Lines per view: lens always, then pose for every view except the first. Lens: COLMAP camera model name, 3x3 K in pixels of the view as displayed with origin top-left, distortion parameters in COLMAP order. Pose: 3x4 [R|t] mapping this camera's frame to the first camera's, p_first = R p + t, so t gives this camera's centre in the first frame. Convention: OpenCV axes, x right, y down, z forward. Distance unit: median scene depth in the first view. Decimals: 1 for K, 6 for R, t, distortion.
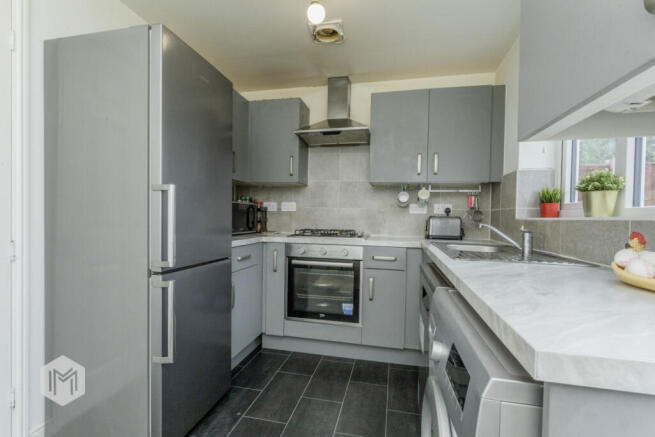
lens RADIAL K [[311.2, 0, 320.1], [0, 311.2, 223.1], [0, 0, 1]] dist [0.002118, 0.001022]
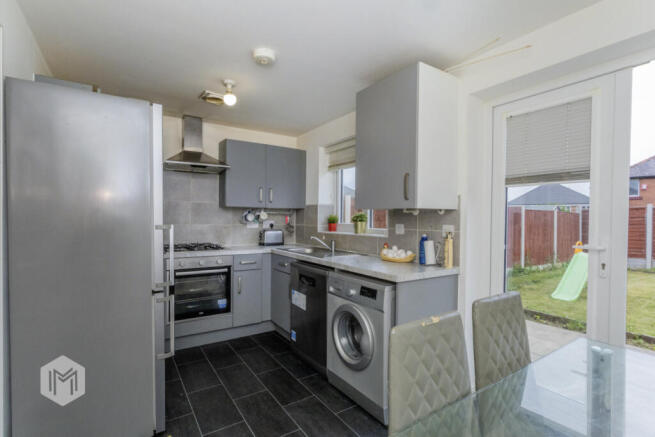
lens RADIAL K [[311.2, 0, 320.1], [0, 311.2, 223.1], [0, 0, 1]] dist [0.002118, 0.001022]
pose [[0.707416, -0.022233, 0.706448, -0.549272], [0.018868, 0.999743, 0.012569, -0.075971], [-0.706545, 0.004438, 0.707654, -0.236678]]
